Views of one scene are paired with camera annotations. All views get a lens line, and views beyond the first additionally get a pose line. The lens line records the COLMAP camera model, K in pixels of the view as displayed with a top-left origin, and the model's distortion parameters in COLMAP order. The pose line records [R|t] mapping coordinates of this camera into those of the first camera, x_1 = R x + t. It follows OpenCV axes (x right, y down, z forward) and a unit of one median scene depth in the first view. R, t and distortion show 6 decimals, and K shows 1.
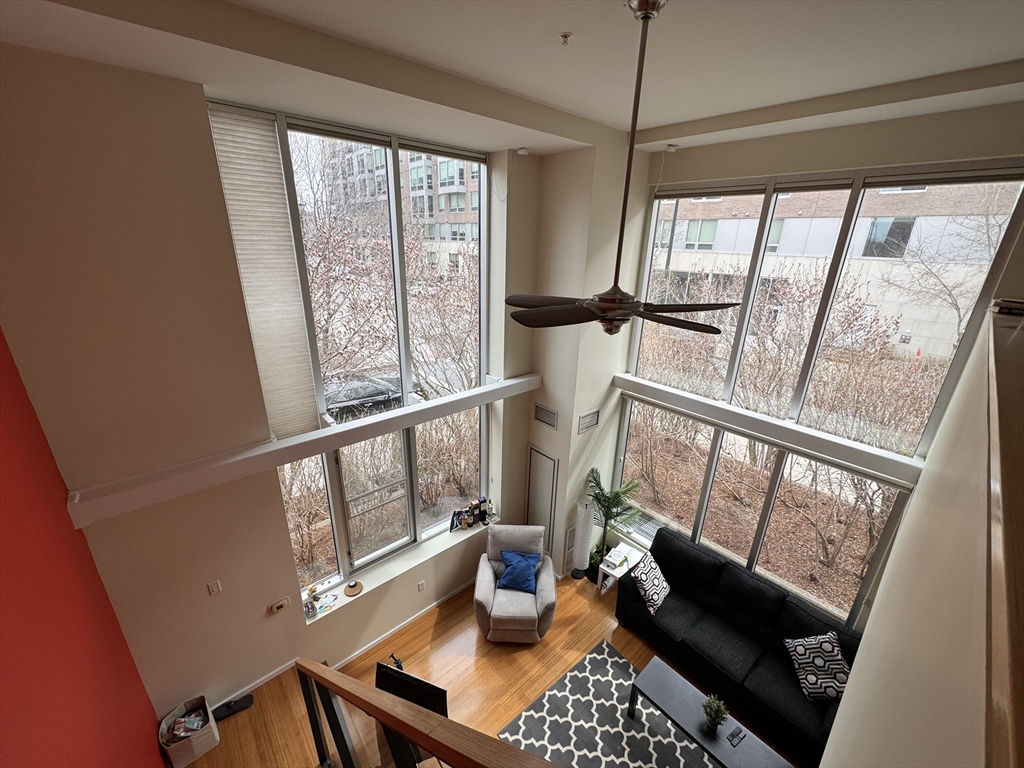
lens RADIAL K [[405.9, 0, 512.0], [0, 405.9, 384.0], [0, 0, 1]] dist [-0.002546, 0.000086]
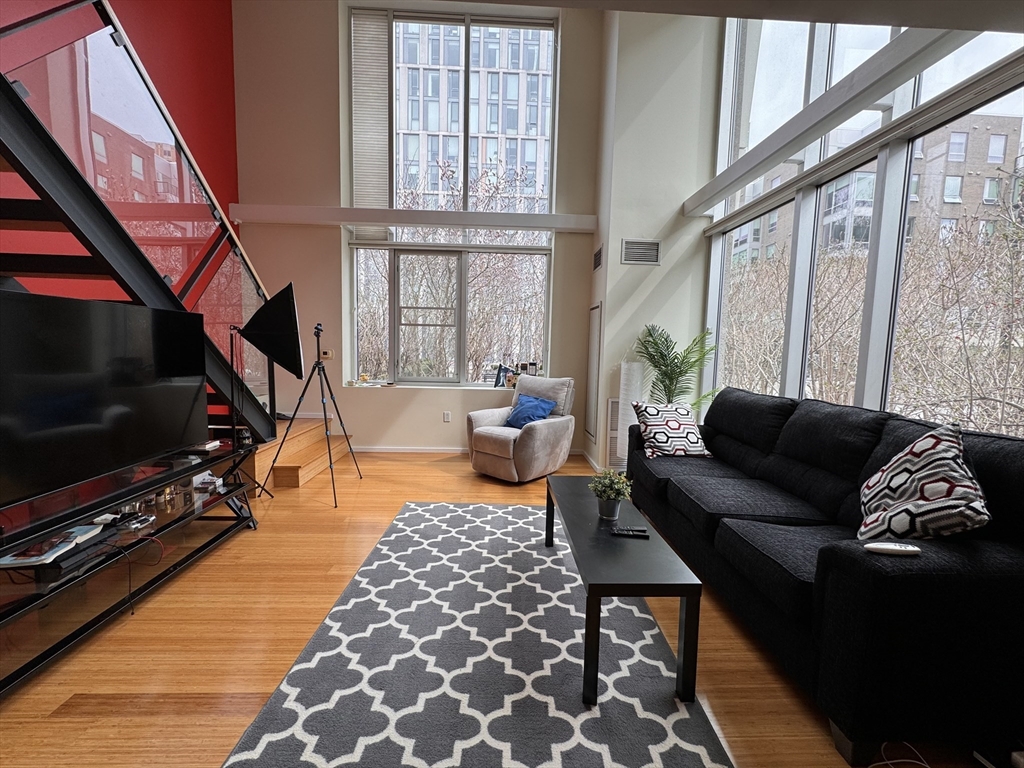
lens RADIAL K [[407.5, 0, 512.0], [0, 407.5, 384.0], [0, 0, 1]] dist [-0.000867, 0.000092]
pose [[0.769609, 0.047604, -0.636738, 0.540816], [-0.217796, 0.956983, -0.191700, 0.575651], [0.600222, 0.286213, 0.746871, 0.312720]]
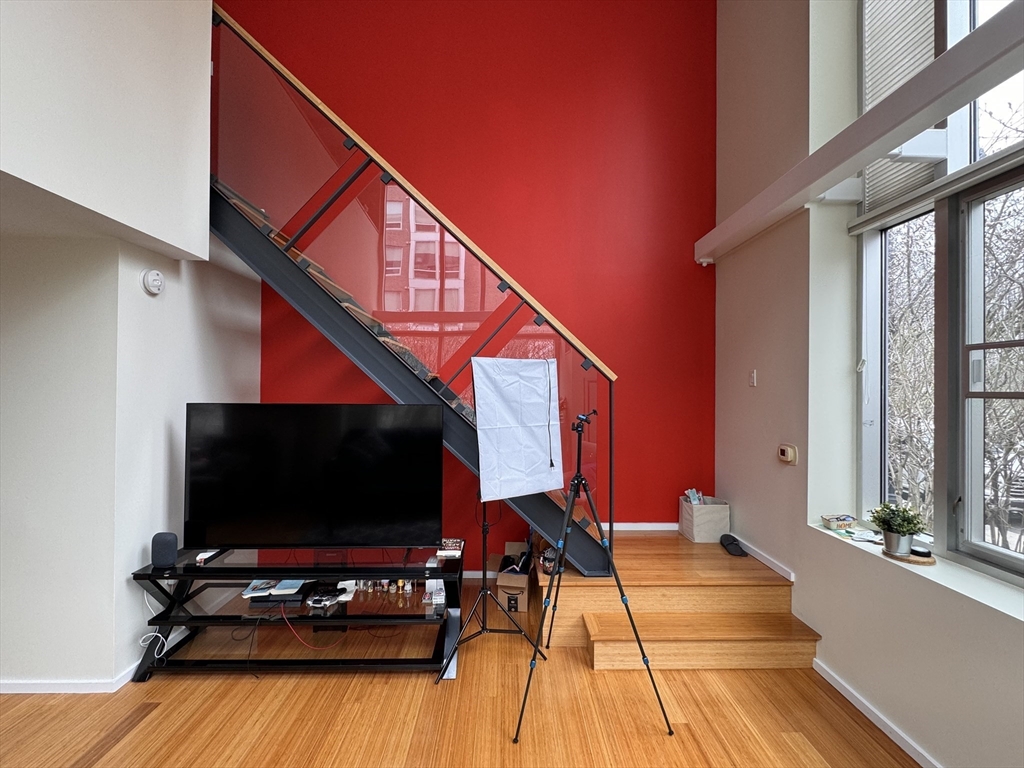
lens RADIAL K [[457.6, 0, 512.0], [0, 457.6, 384.0], [0, 0, 1]] dist [-0.001439, -0.000228]
pose [[-0.646529, -0.040011, -0.761840, 0.239943], [-0.281170, 0.940822, 0.189202, 0.318245], [0.709185, 0.336531, -0.619519, 0.843887]]
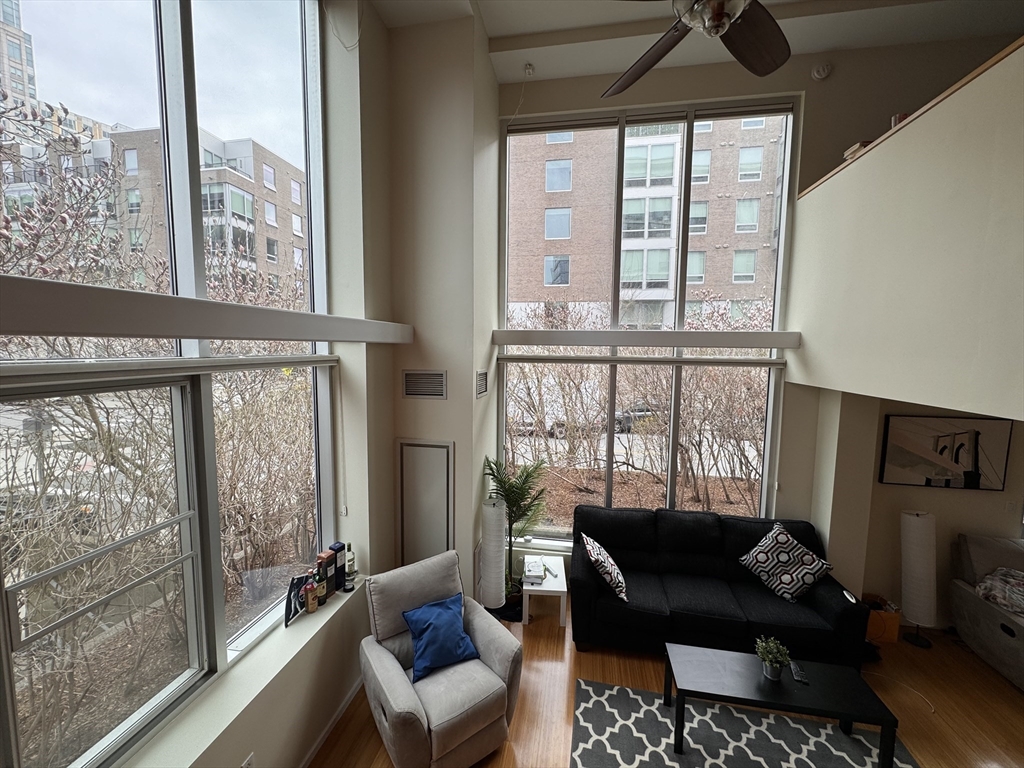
lens RADIAL K [[407.5, 0, 512.0], [0, 407.5, 384.0], [0, 0, 1]] dist [-0.000867, 0.000092]
pose [[0.785290, -0.072729, 0.614842, -0.237557], [0.216350, 0.962706, -0.162450, 0.232905], [-0.580097, 0.260591, 0.771738, 0.394036]]
